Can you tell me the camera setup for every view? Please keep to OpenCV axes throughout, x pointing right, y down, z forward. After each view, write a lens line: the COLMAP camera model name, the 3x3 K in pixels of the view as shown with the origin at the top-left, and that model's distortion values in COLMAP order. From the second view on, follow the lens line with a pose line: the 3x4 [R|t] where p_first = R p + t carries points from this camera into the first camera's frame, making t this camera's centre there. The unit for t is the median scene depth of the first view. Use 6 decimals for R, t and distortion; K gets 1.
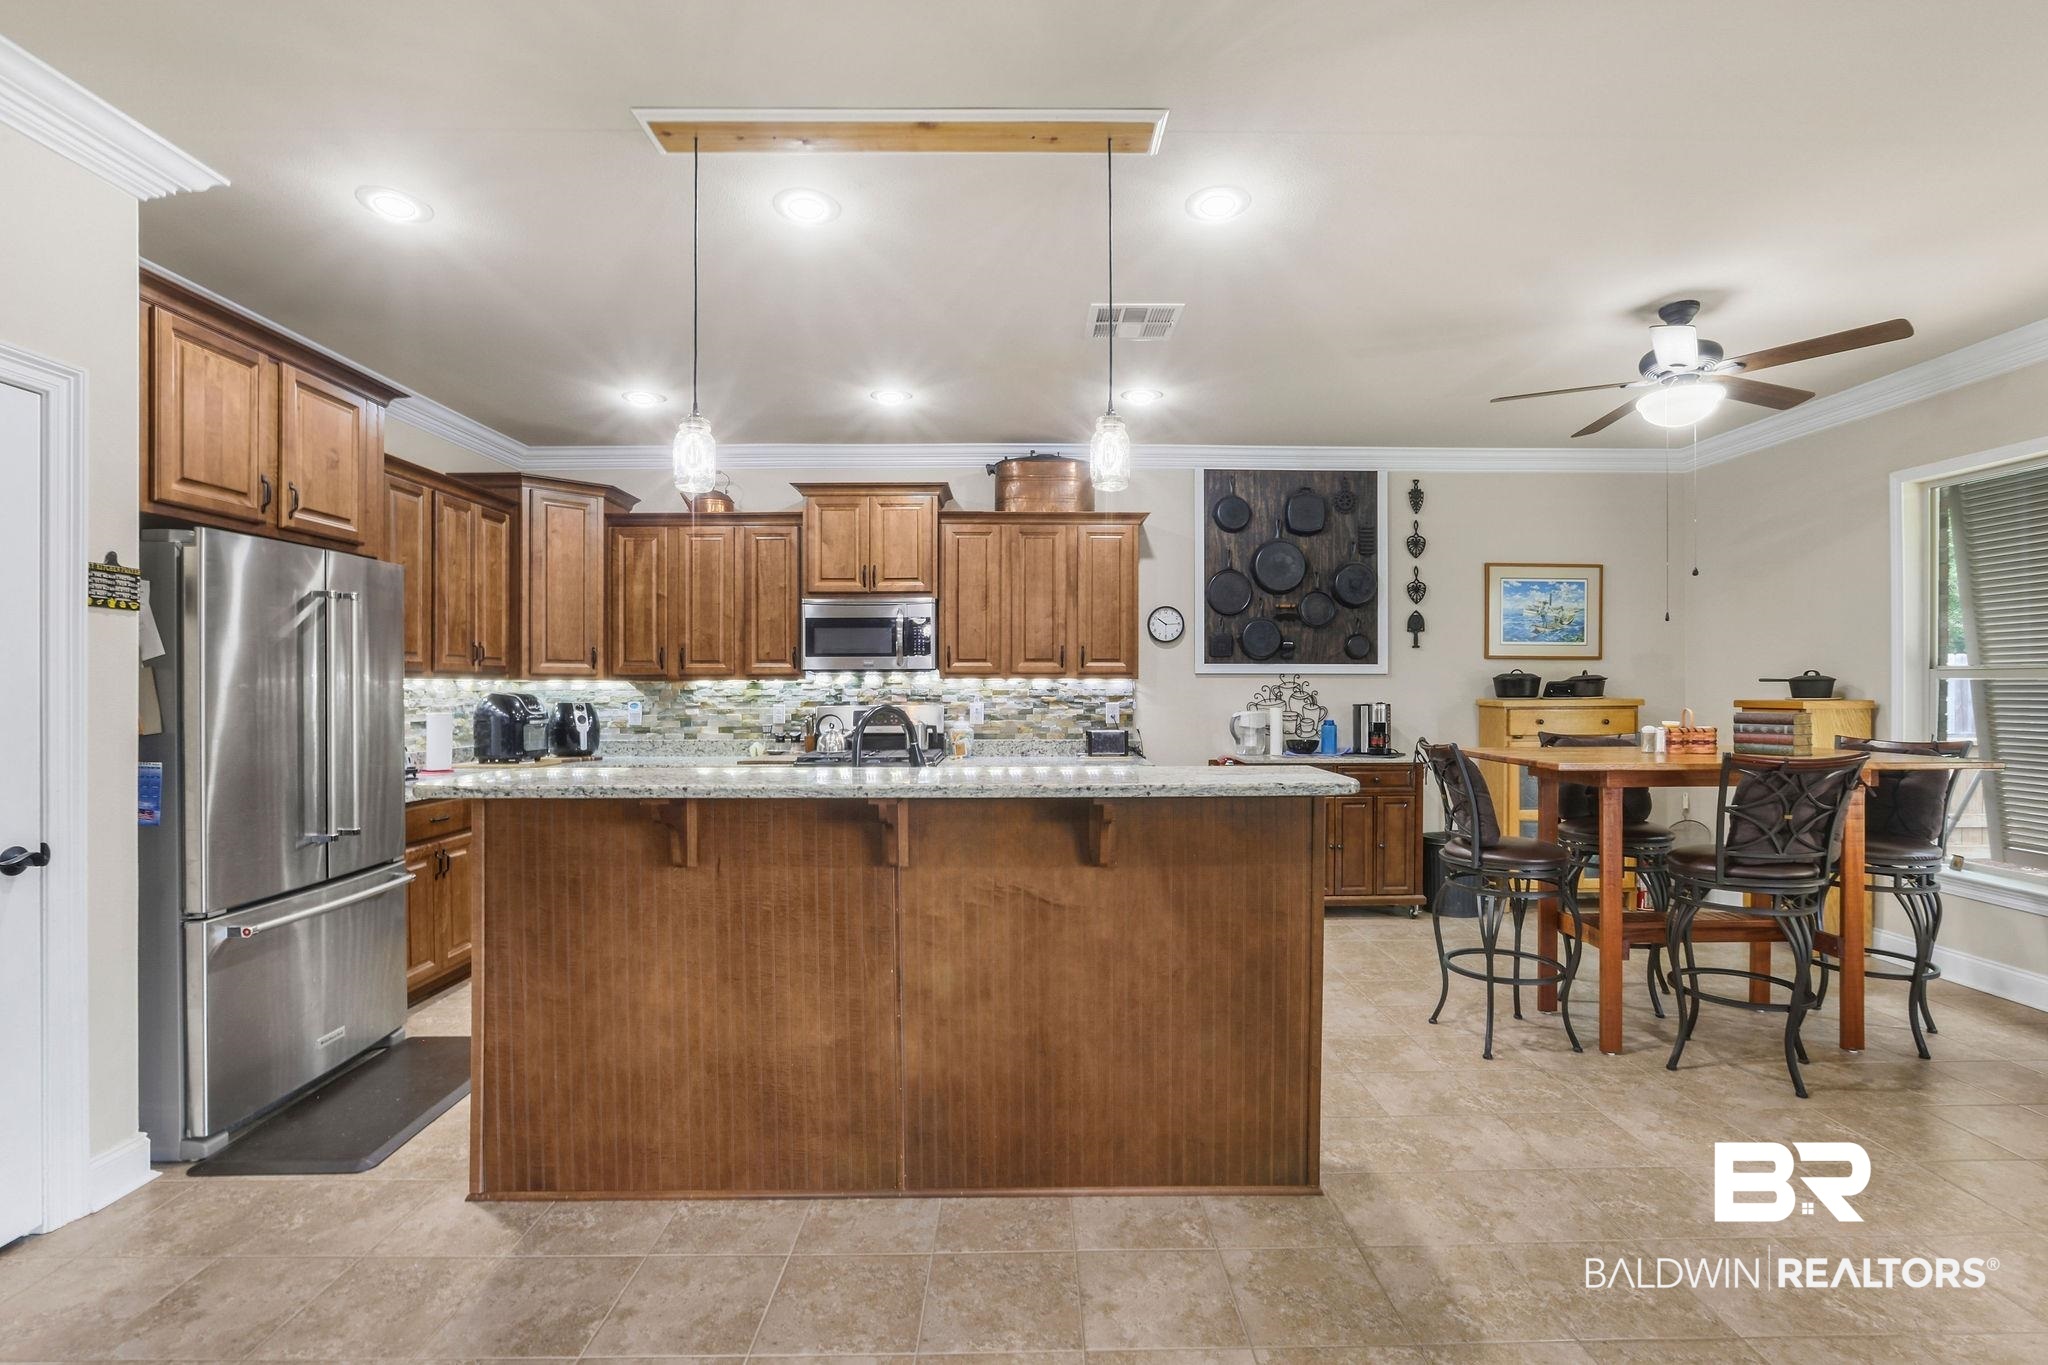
lens RADIAL K [[939.0, 0, 1024.0], [0, 939.0, 682.5], [0, 0, 1]] dist [-0.059973, 0.023694]
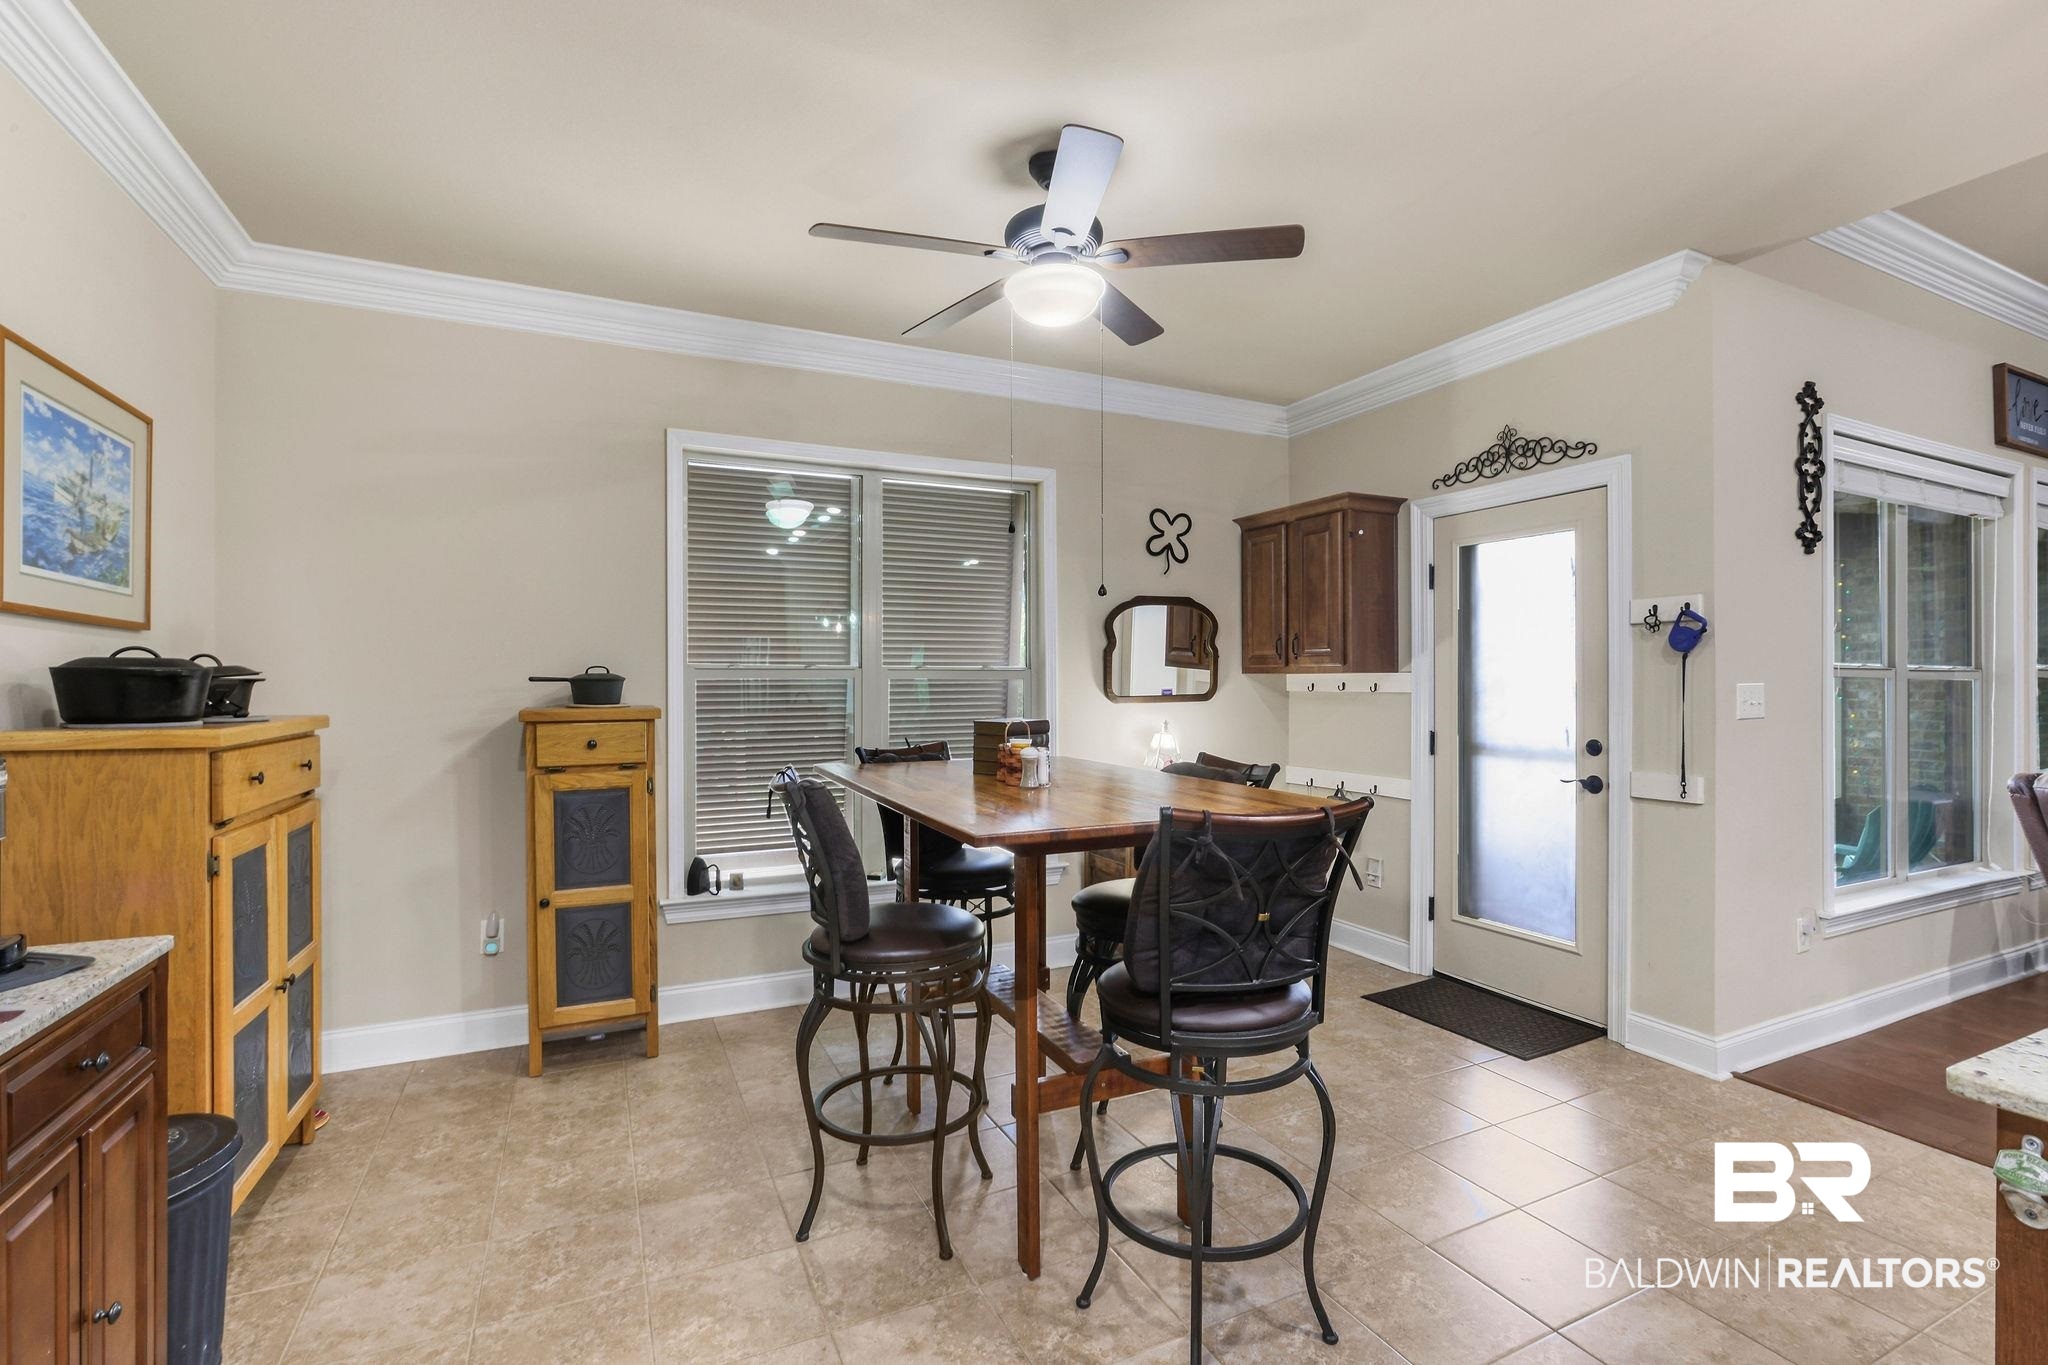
lens RADIAL K [[939.0, 0, 1024.0], [0, 939.0, 682.5], [0, 0, 1]] dist [-0.059973, 0.023694]
pose [[-0.422382, 0.002885, 0.906413, 0.045636], [-0.001712, 0.999991, -0.003981, 0.001427], [-0.906416, -0.003234, -0.422373, 0.810103]]
